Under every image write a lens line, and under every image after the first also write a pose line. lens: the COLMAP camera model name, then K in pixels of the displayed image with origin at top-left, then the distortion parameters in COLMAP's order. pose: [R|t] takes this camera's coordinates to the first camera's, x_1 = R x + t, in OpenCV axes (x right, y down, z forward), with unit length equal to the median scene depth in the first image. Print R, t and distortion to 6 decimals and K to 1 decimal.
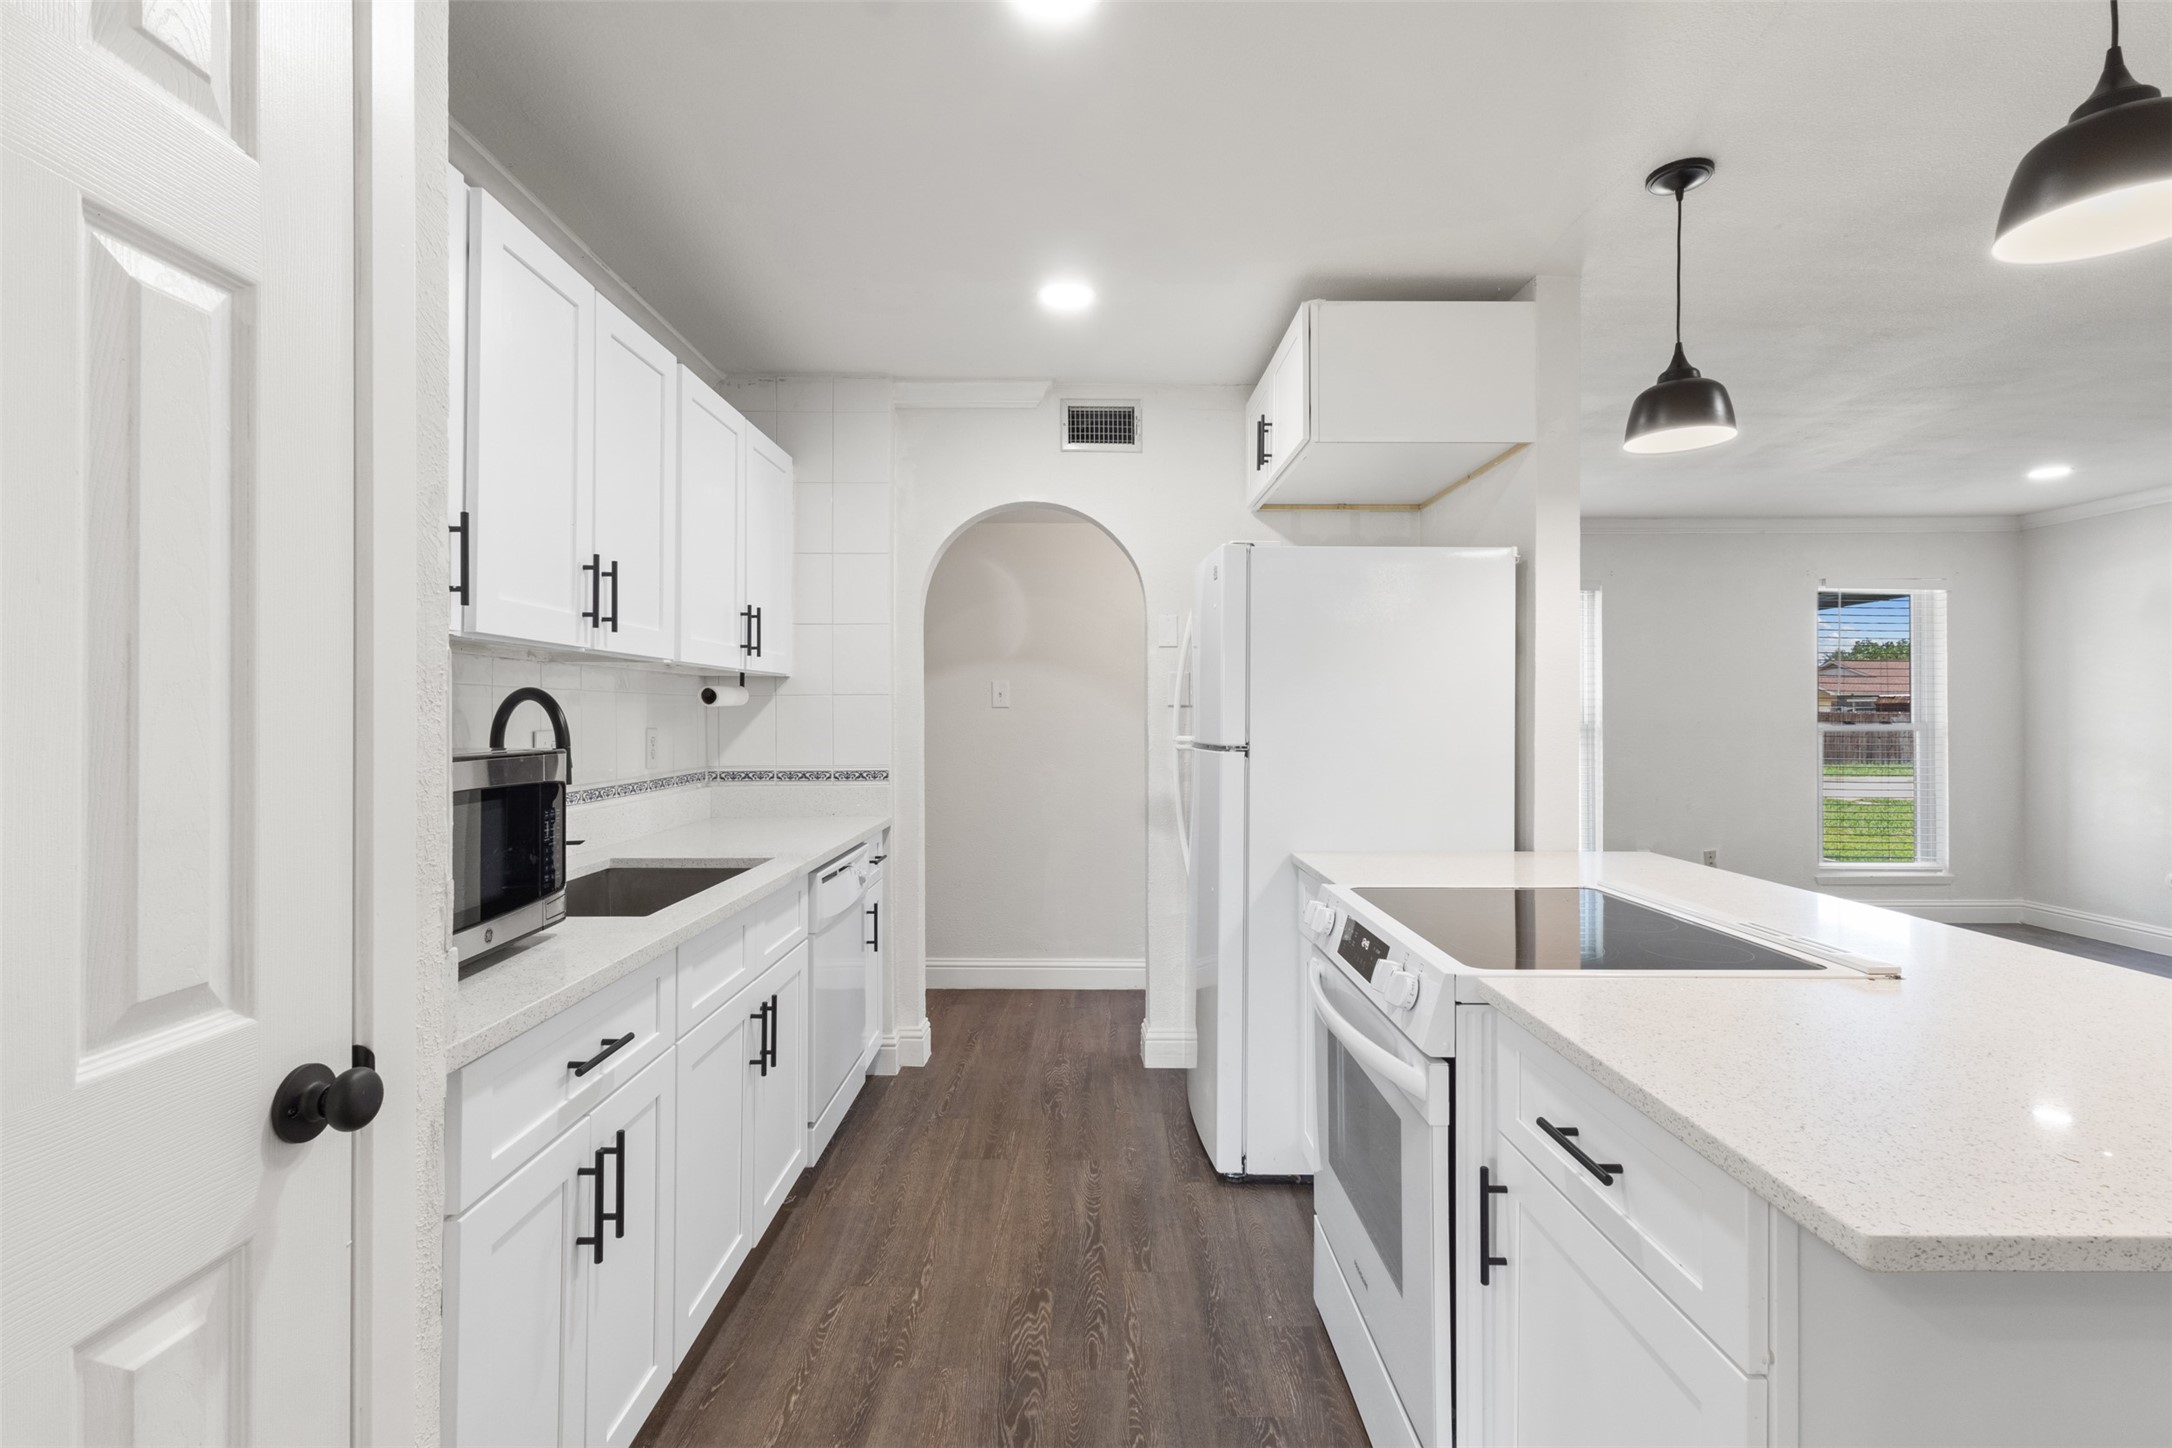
lens RADIAL K [[1014.6, 0, 1086.0], [0, 1014.6, 724.0], [0, 0, 1]] dist [0.000040, 0.000314]
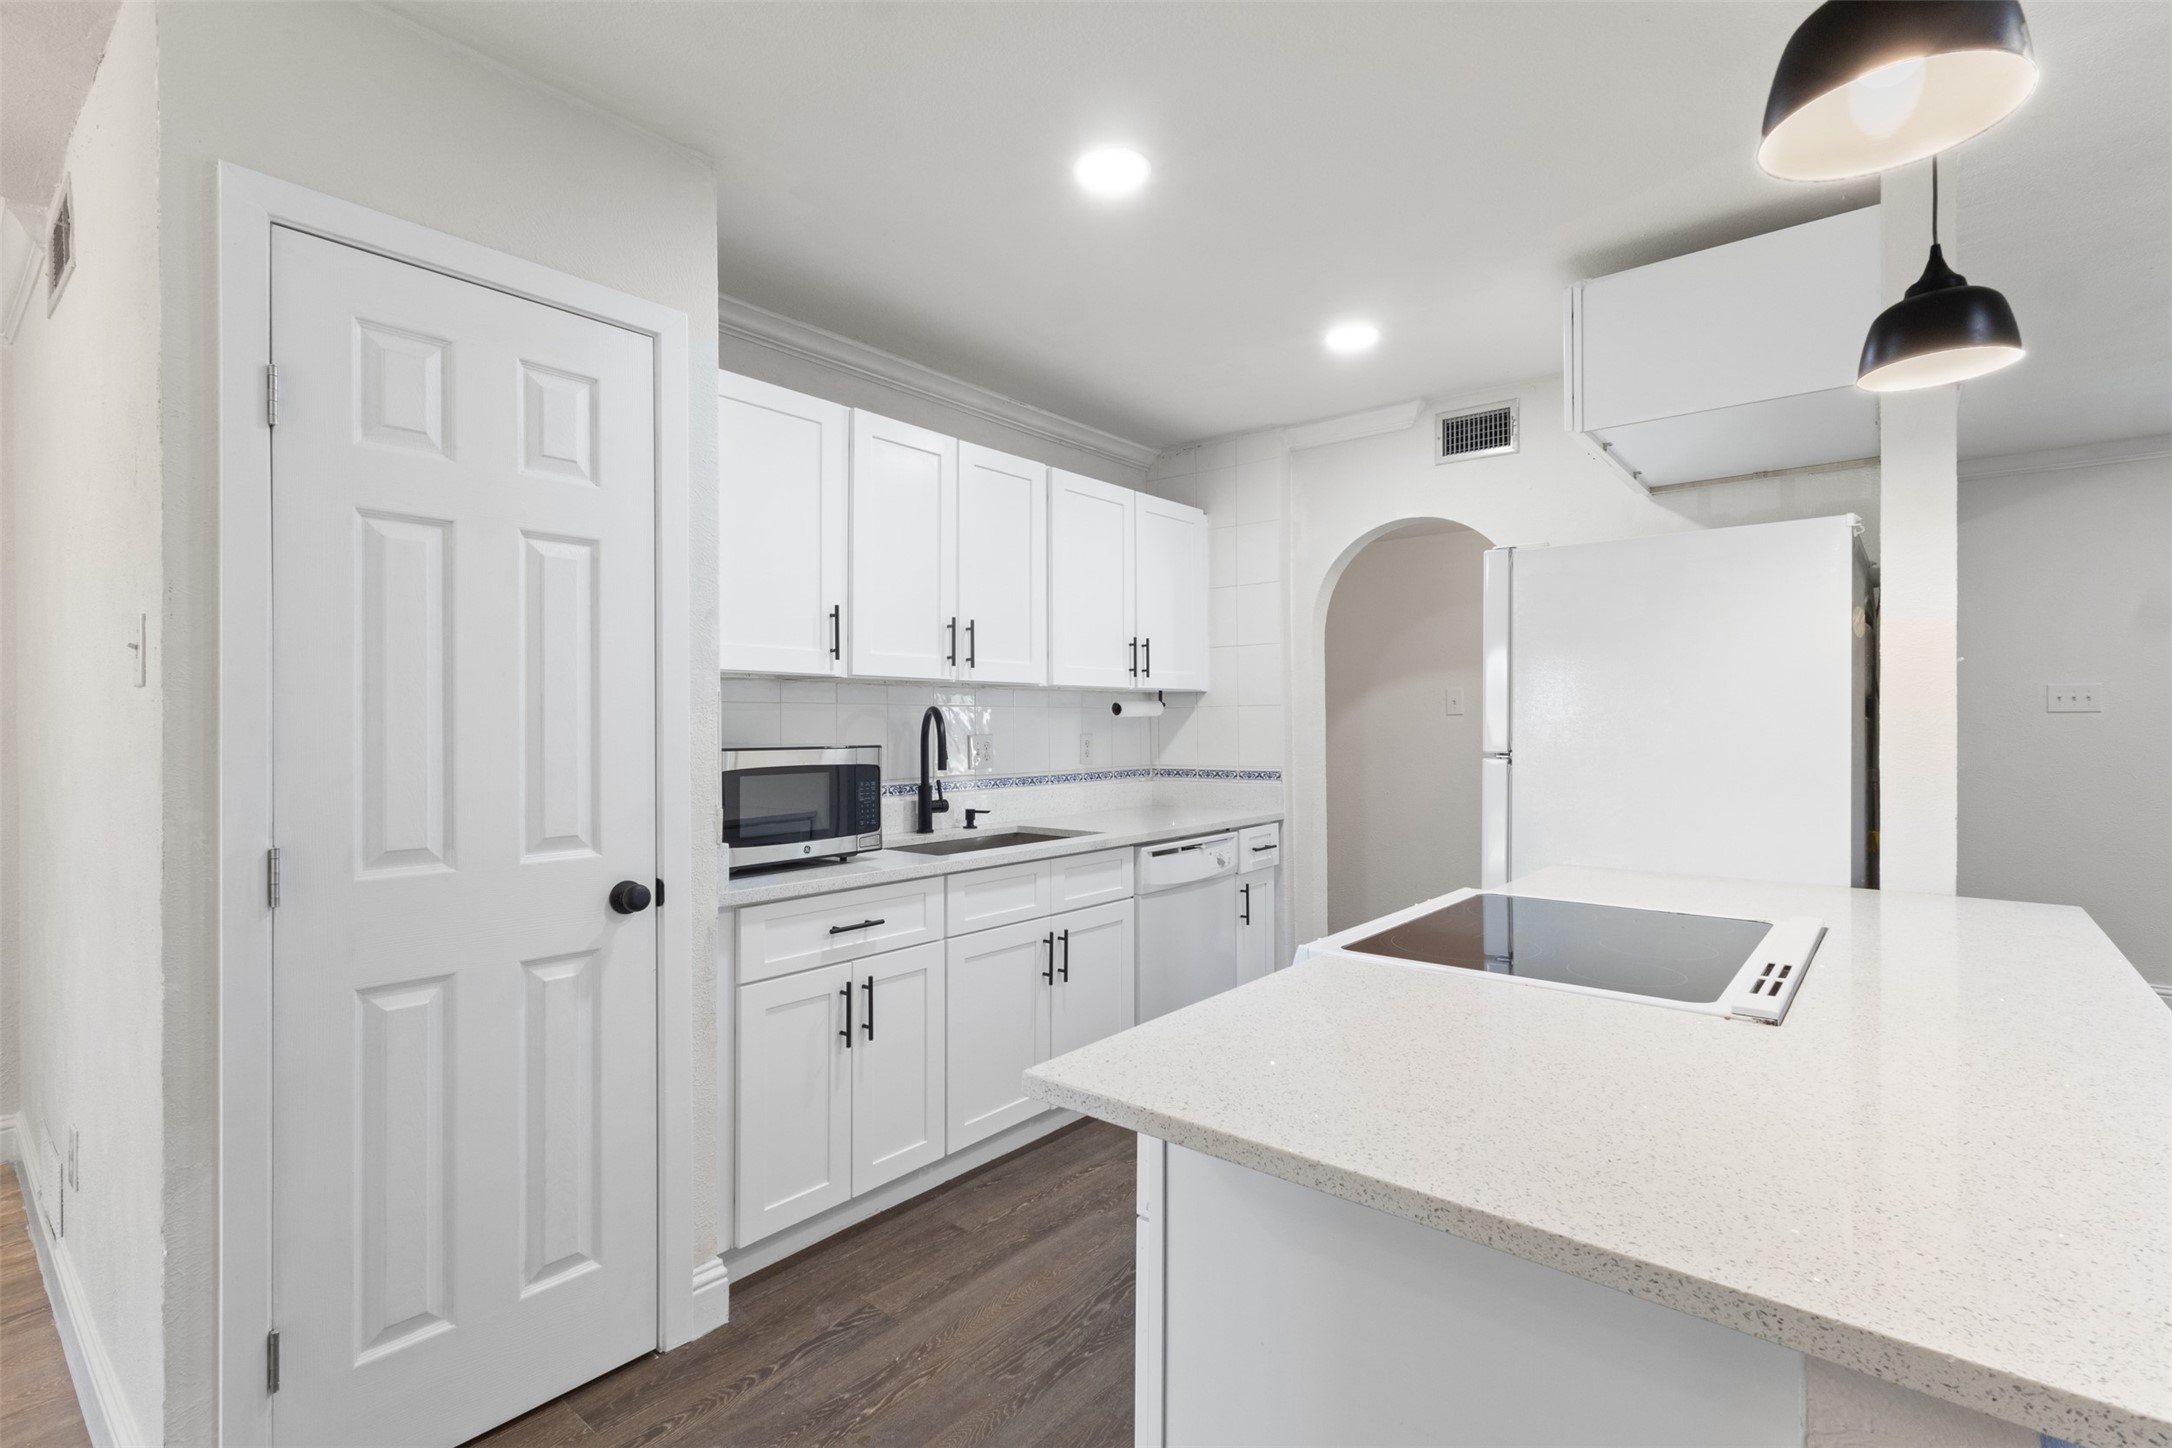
lens RADIAL K [[1010.2, 0, 1075.7], [0, 1010.2, 739.7], [0, 0, 1]] dist [-0.000605, 0.000672]
pose [[0.765437, 0.006115, -0.643482, 0.455469], [-0.001402, 0.999968, 0.007835, 0.001751], [0.643509, -0.005095, 0.765421, -0.022796]]
